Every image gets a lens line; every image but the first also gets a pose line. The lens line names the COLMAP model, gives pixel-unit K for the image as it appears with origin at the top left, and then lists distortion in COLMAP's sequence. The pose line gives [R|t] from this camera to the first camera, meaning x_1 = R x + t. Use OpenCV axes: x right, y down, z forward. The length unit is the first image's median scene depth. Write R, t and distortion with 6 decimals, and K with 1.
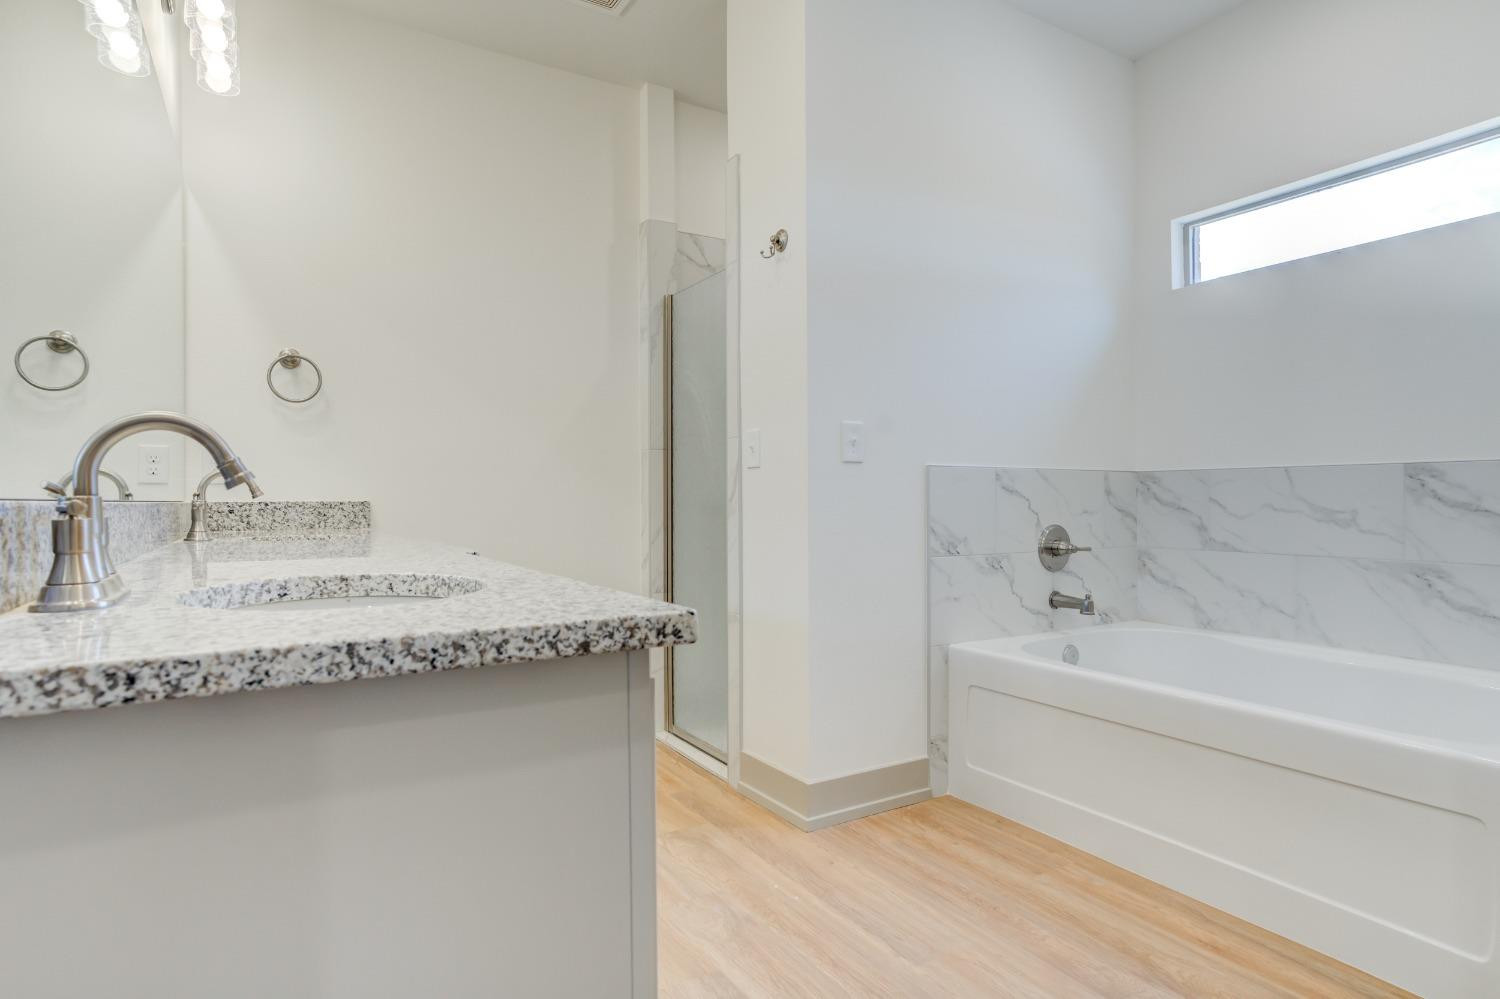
lens RADIAL K [[848.0, 0, 749.5], [0, 848.0, 497.7], [0, 0, 1]] dist [-0.006584, 0.001028]
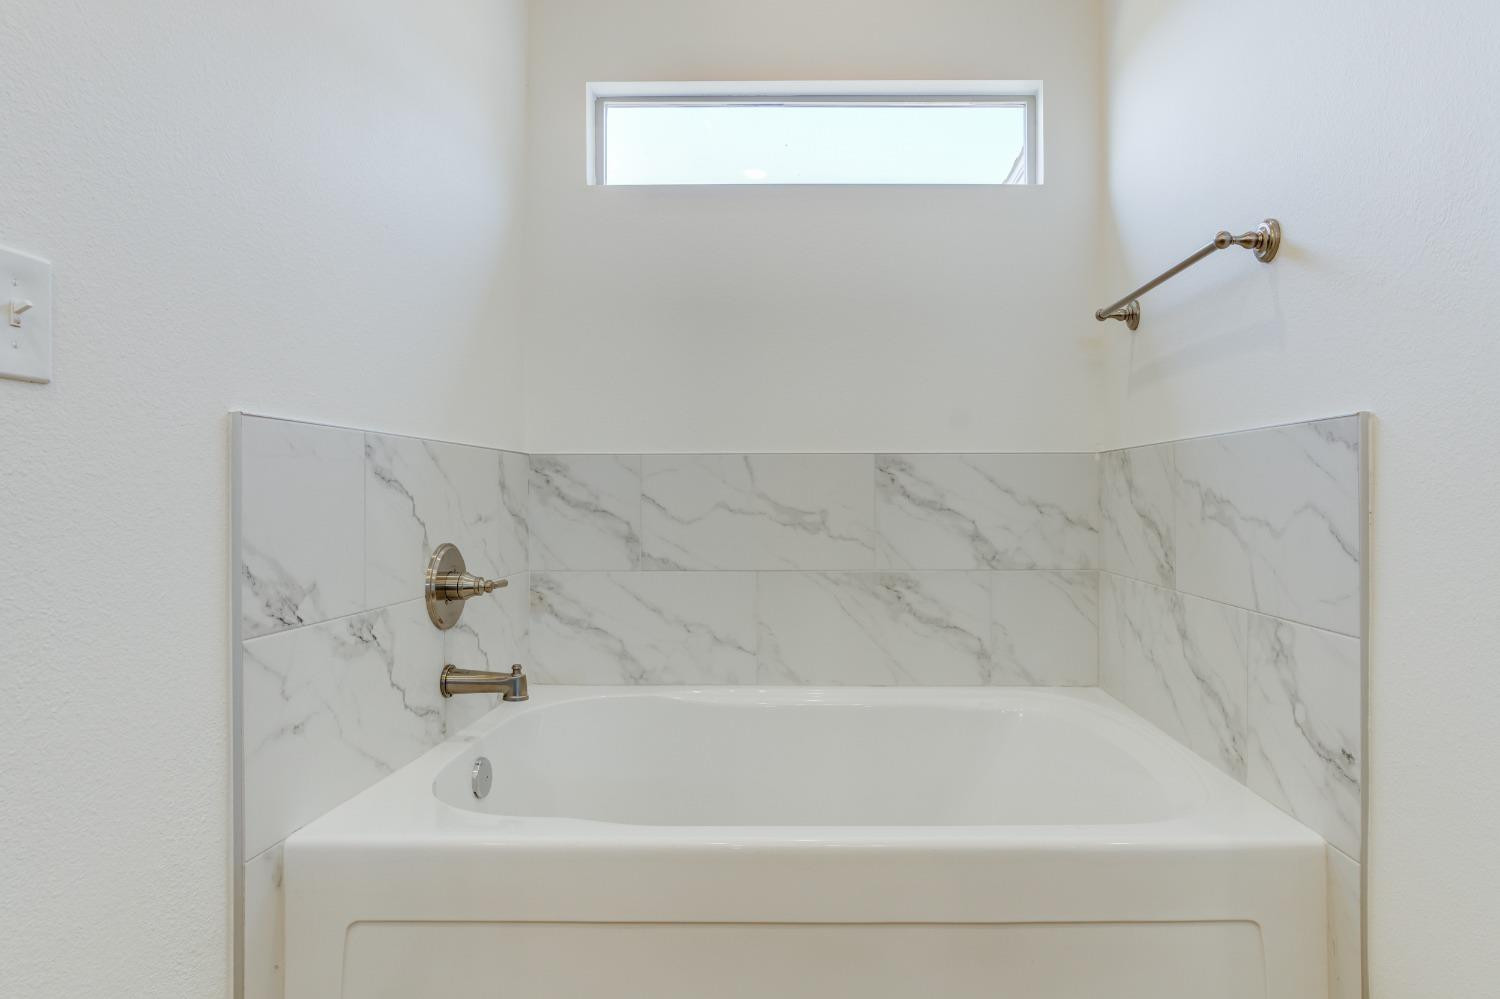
lens RADIAL K [[848.0, 0, 749.9], [0, 848.0, 500.0], [0, 0, 1]] dist [-0.006584, 0.001028]
pose [[0.532410, -0.002144, 0.846484, 0.002169], [0.000040, 0.999997, 0.002507, 0.002598], [-0.846487, -0.001301, 0.532408, 0.582423]]
